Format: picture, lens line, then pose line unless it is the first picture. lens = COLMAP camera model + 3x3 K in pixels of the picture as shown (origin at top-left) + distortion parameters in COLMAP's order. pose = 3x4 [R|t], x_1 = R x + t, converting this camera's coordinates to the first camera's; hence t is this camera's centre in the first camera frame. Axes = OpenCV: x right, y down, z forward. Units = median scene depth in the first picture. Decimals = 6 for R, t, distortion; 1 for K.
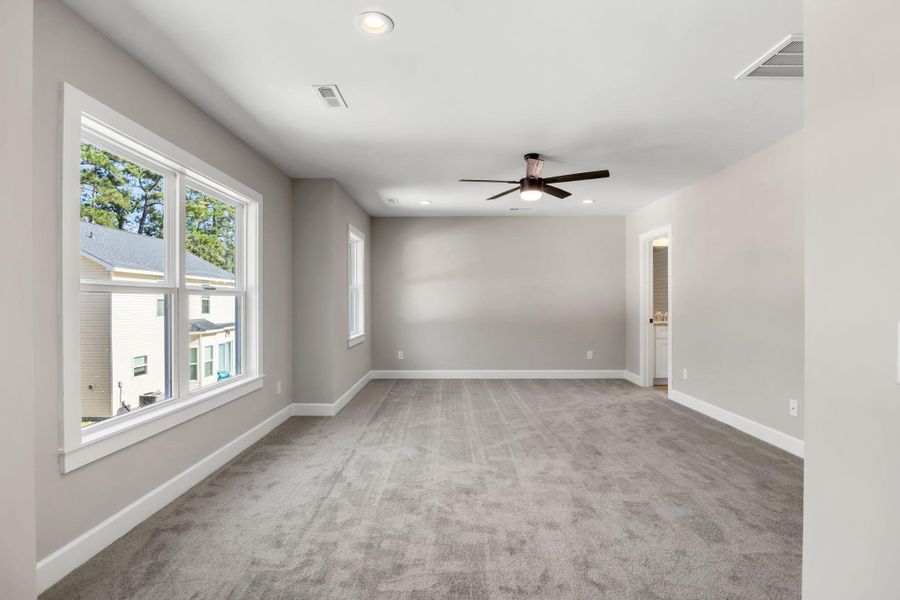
lens RADIAL K [[419.0, 0, 440.3], [0, 419.0, 299.8], [0, 0, 1]] dist [-0.003837, -0.000413]
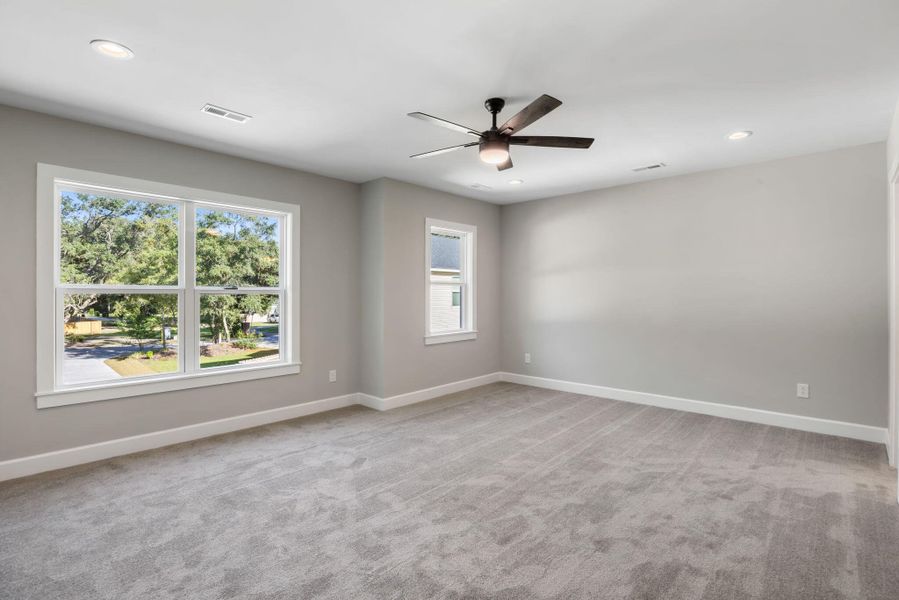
lens RADIAL K [[422.8, 0, 450.4], [0, 422.8, 291.5], [0, 0, 1]] dist [-0.008868, 0.000238]
pose [[0.755069, -0.001184, -0.655645, 0.650467], [0.001177, 0.999999, -0.000451, -0.013561], [0.655645, -0.000431, 0.755070, 0.401451]]
